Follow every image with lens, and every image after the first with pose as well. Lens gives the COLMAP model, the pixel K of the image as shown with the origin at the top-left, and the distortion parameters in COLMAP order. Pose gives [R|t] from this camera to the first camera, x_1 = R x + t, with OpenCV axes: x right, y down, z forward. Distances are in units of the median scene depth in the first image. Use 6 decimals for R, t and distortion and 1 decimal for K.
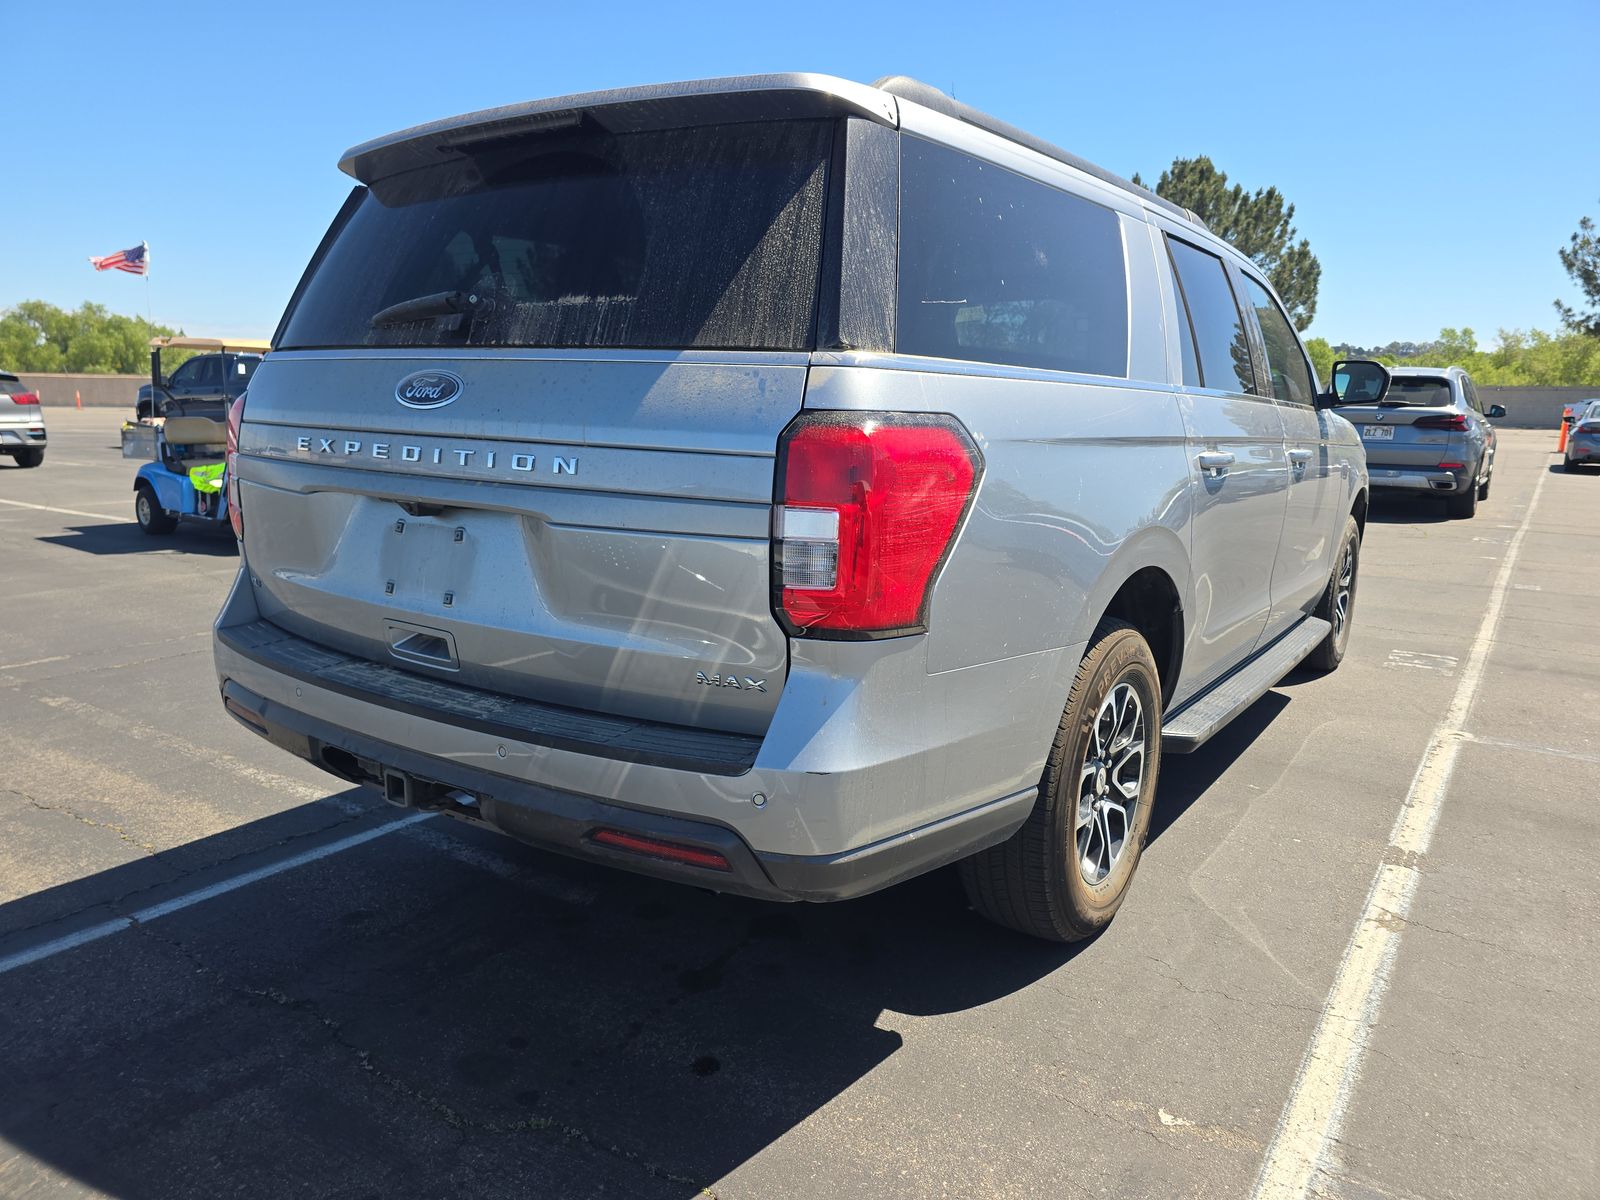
lens RADIAL K [[1084.5, 0, 804.9], [0, 1084.5, 595.0], [0, 0, 1]] dist [0.075344, -0.073575]
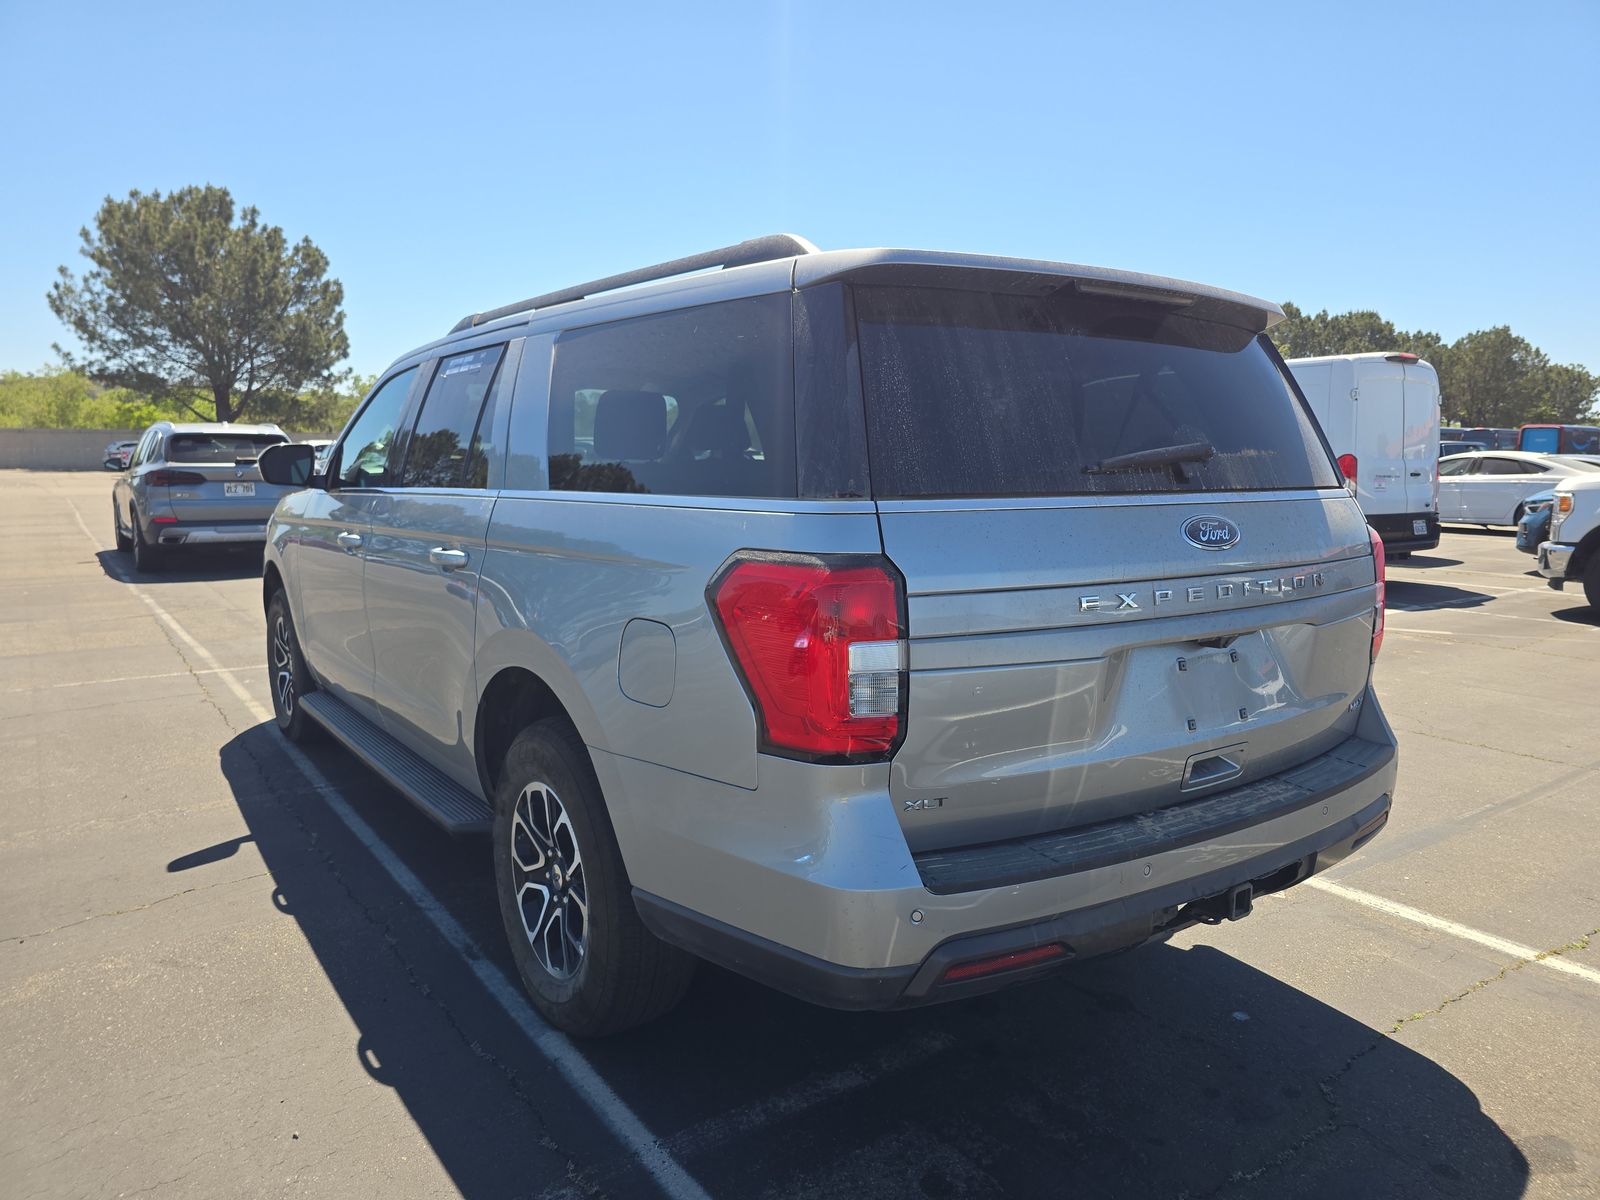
lens RADIAL K [[1084.5, 0, 804.9], [0, 1084.5, 595.0], [0, 0, 1]] dist [0.075344, -0.073575]
pose [[0.330836, -0.139603, 0.933305, -1.507414], [0.170142, 0.981614, 0.086518, -0.289809], [-0.928224, 0.130171, 0.348506, 1.002950]]
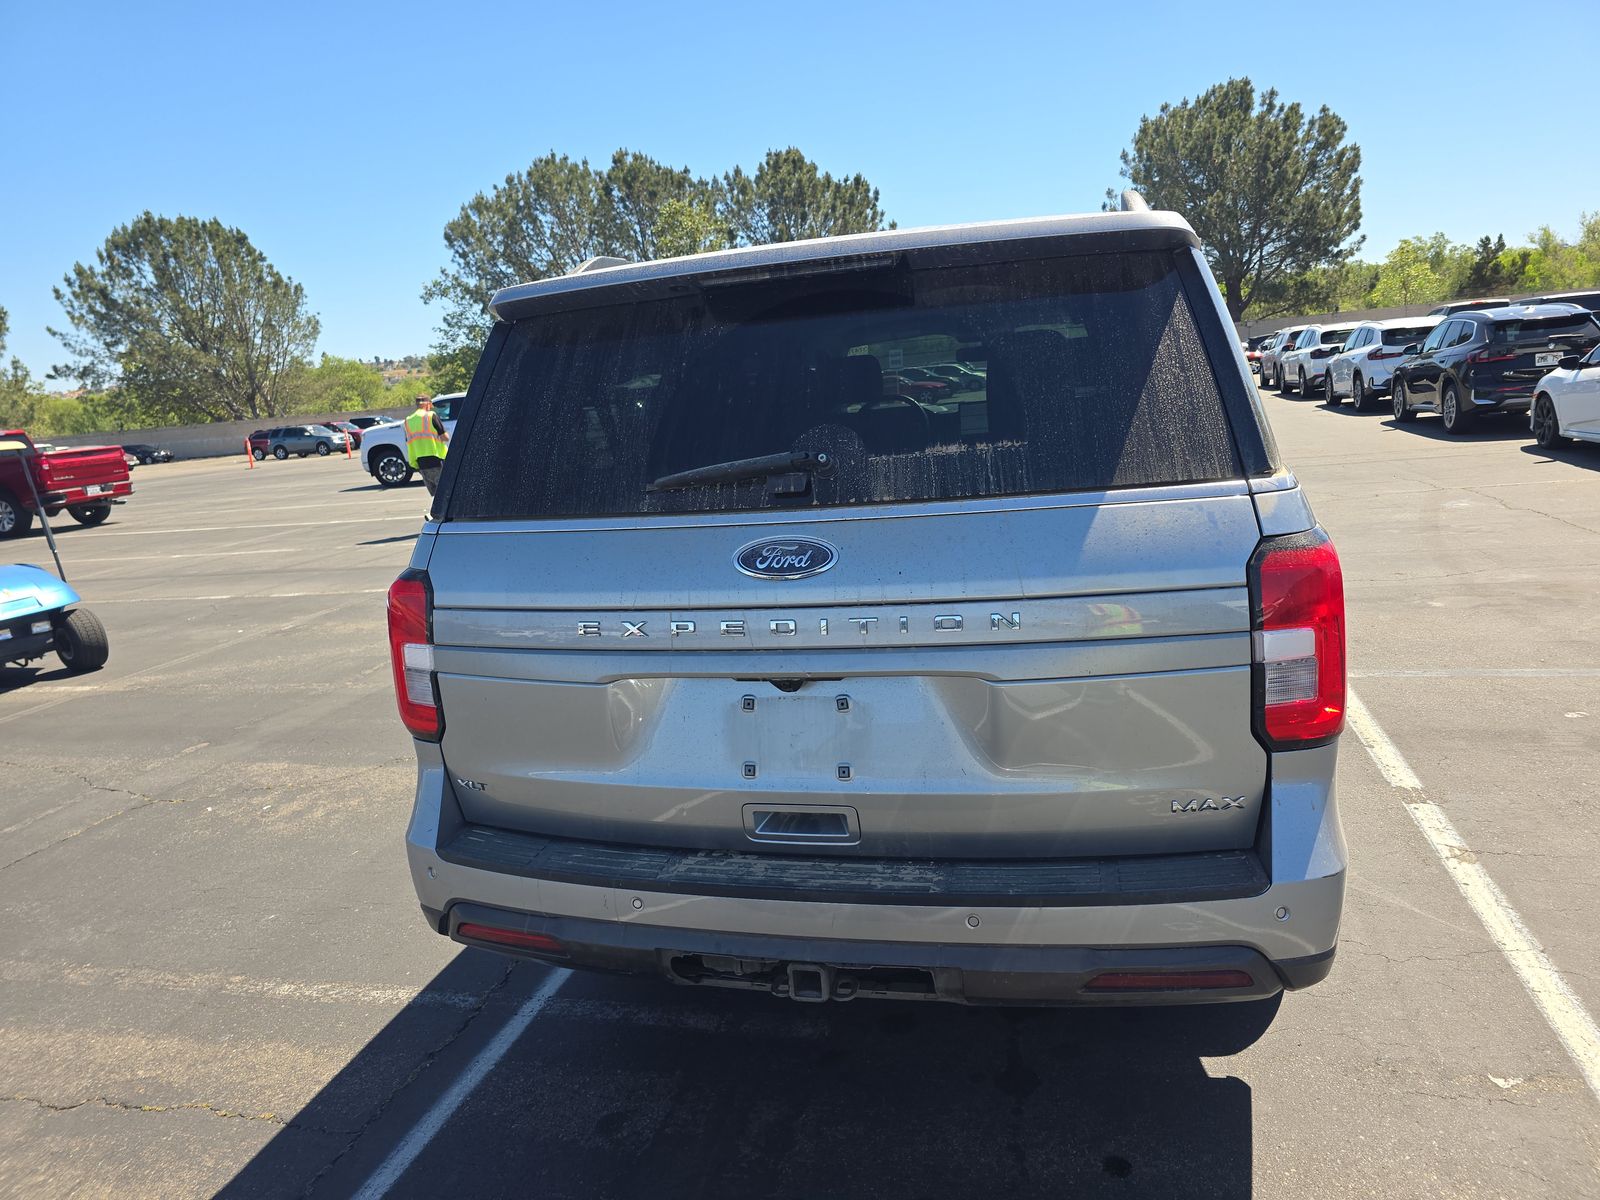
lens RADIAL K [[1084.1, 0, 801.7], [0, 1084.1, 590.7], [0, 0, 1]] dist [0.078478, -0.069532]
pose [[0.937112, -0.164649, 0.307753, -0.621618], [0.164111, 0.986049, 0.027820, -0.183170], [-0.308041, 0.024435, 0.951059, 0.107703]]
